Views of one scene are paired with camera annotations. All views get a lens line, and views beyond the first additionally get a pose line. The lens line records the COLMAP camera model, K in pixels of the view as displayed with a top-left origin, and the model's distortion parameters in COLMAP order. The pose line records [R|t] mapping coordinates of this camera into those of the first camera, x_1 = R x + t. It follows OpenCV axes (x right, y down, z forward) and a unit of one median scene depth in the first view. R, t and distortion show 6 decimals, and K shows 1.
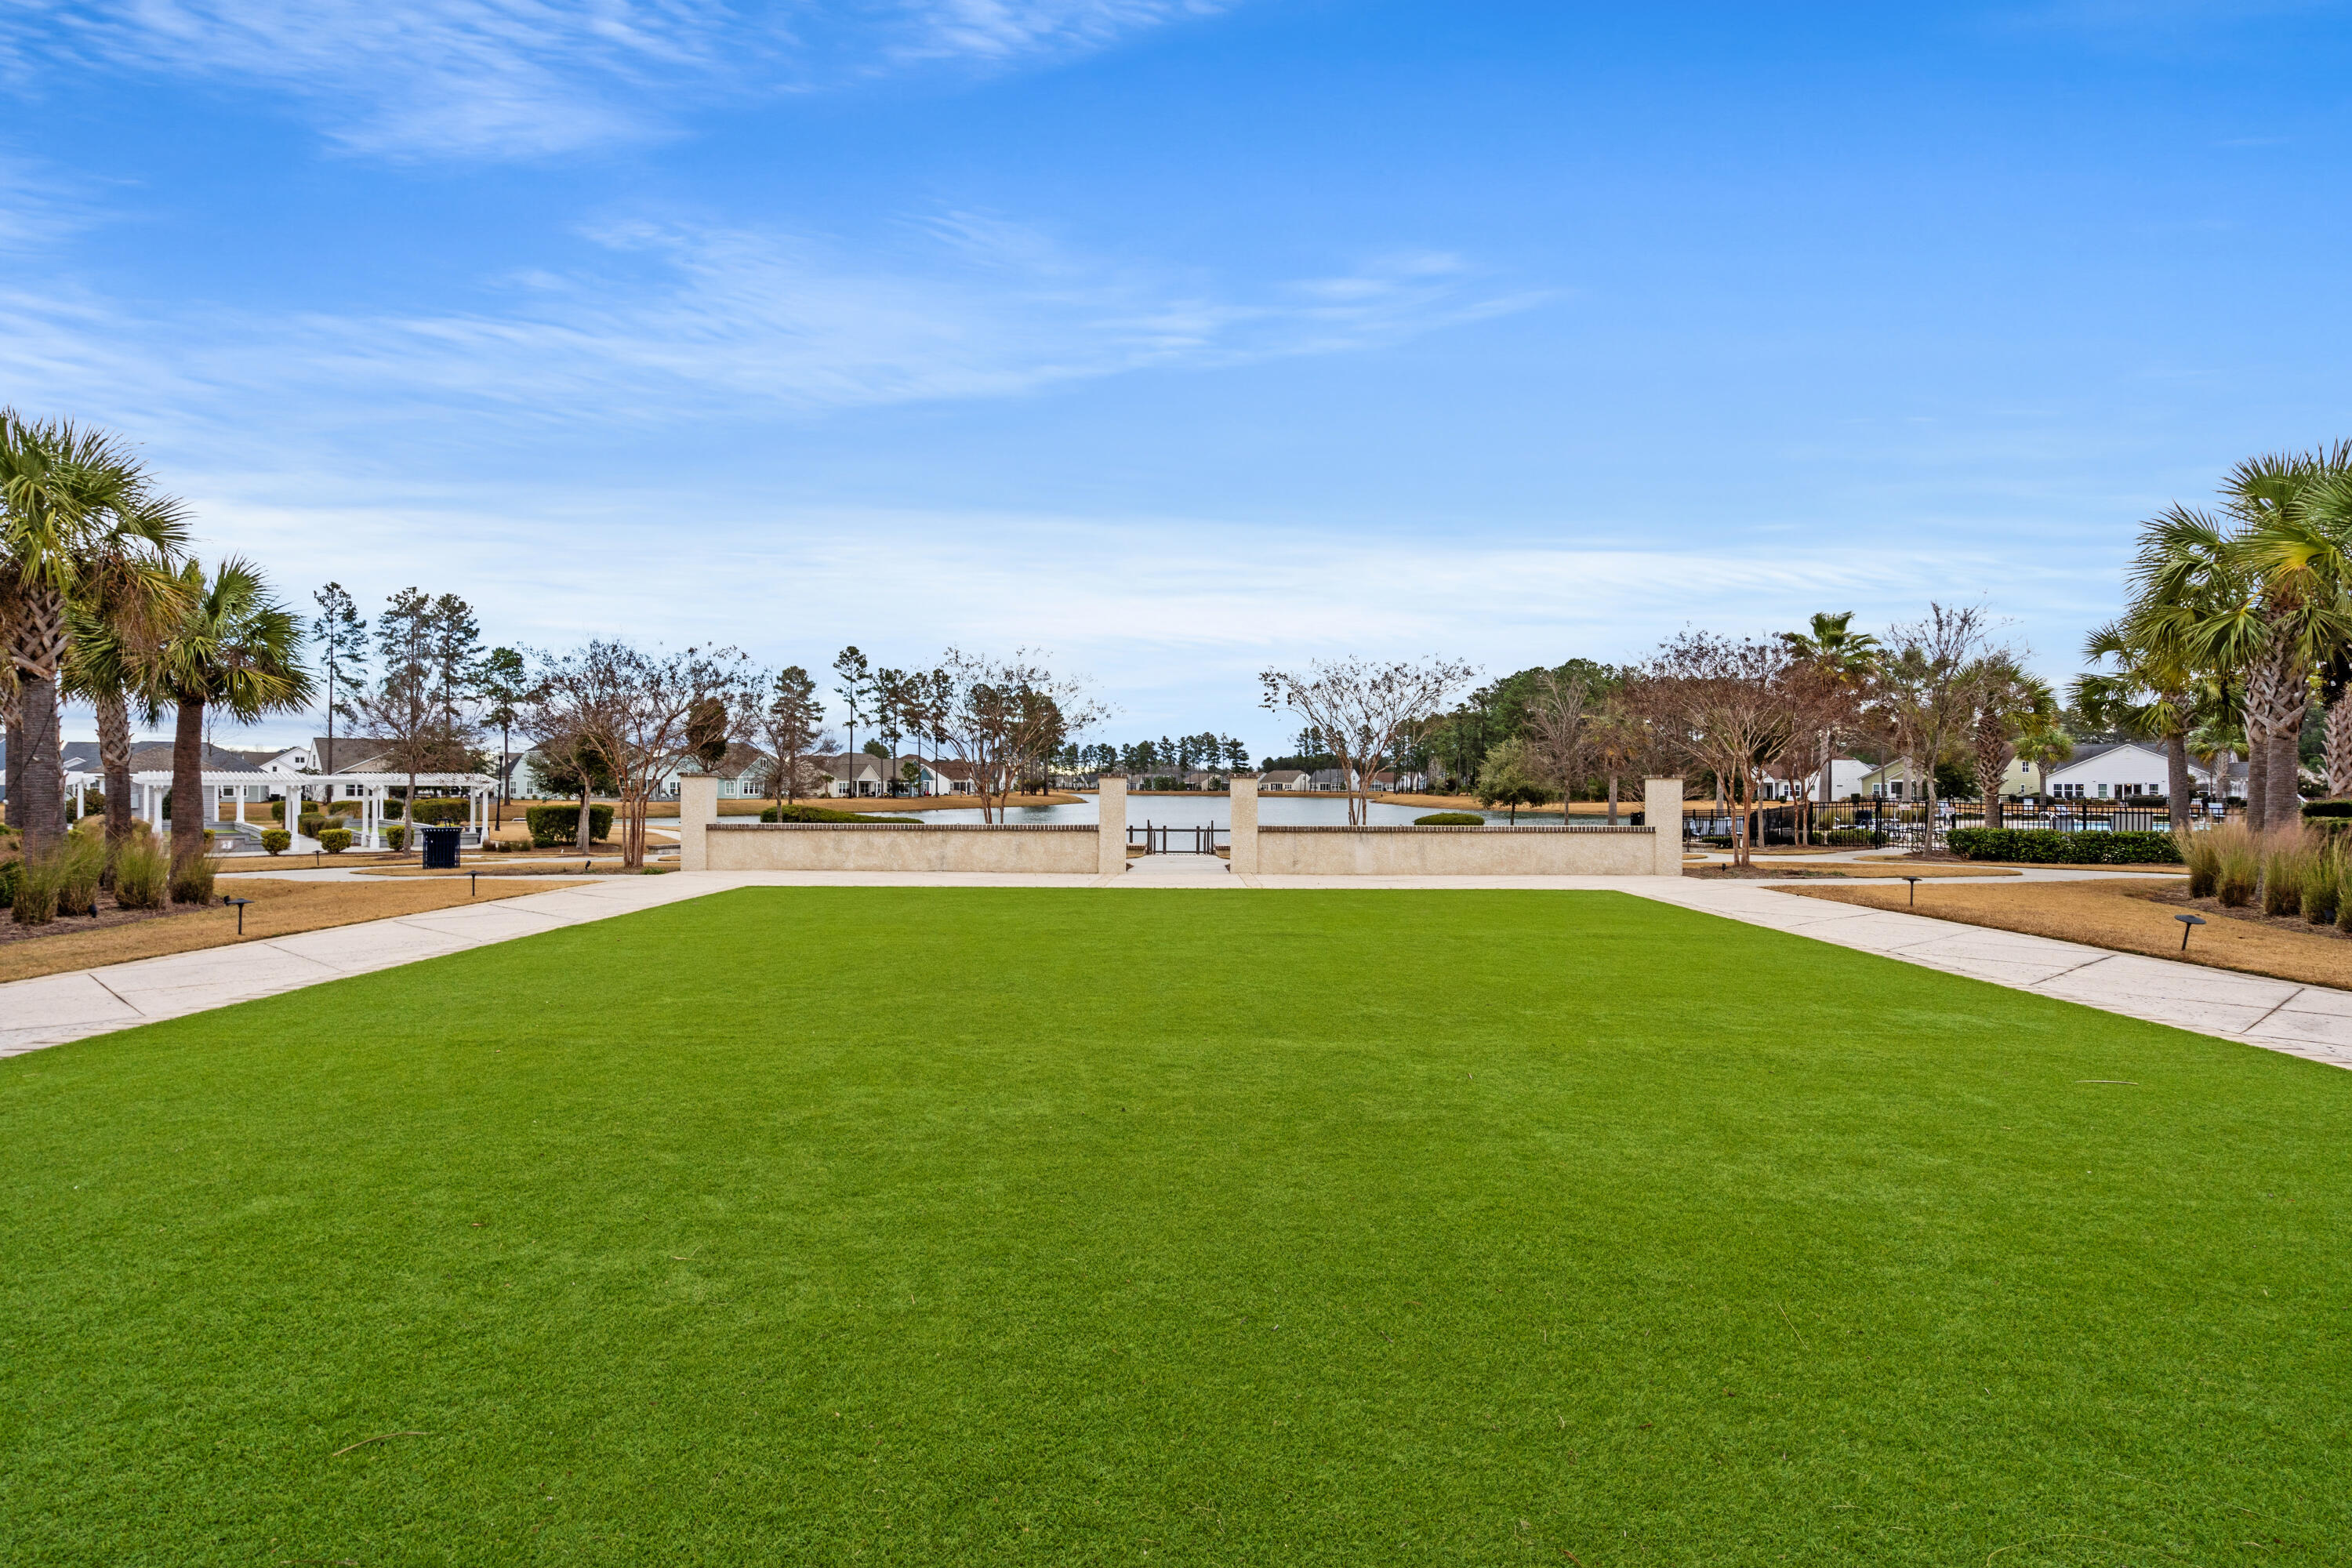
lens RADIAL K [[1107.4, 0, 1162.5], [0, 1107.4, 844.4], [0, 0, 1]] dist [-0.000979, 0.024059]
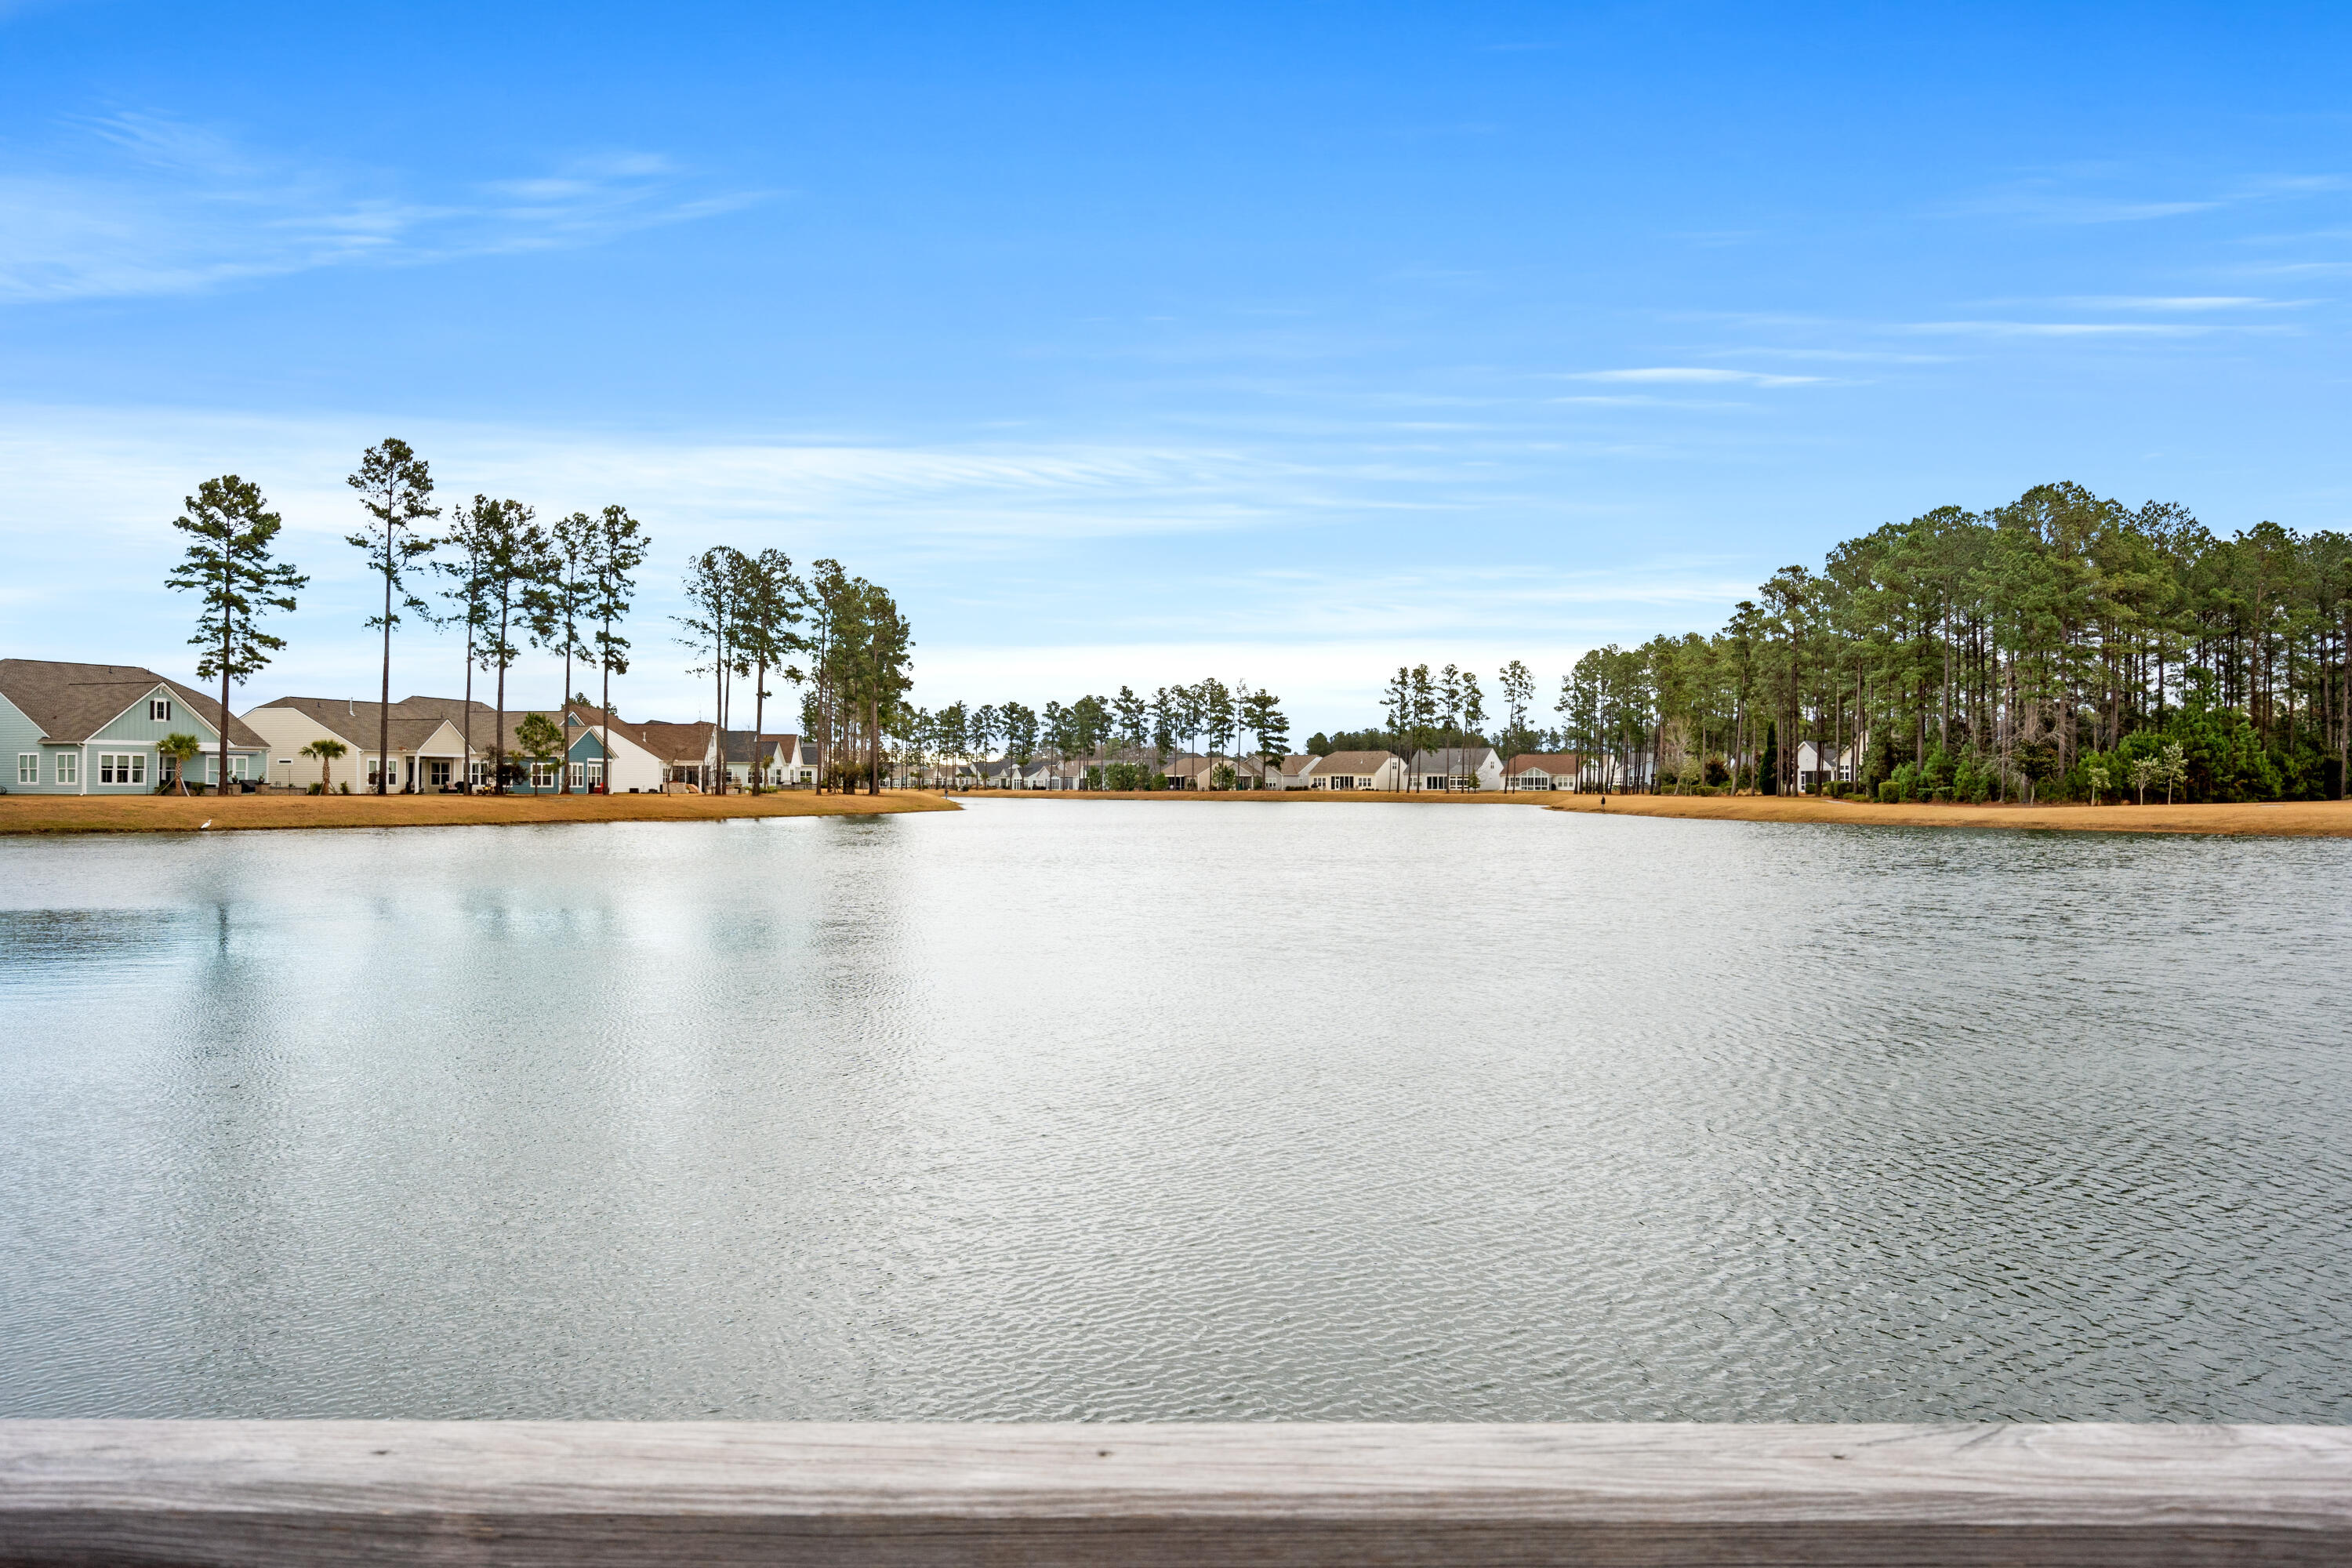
lens RADIAL K [[1883.0, 0, 1176.0], [0, 1883.0, 784.0], [0, 0, 1]] dist [0.002689, 0.002067]
pose [[0.999660, 0.000344, 0.026068, 0.003094], [0.001110, 0.998445, -0.055729, -0.003446], [-0.026047, 0.055739, 0.998106, 0.188660]]
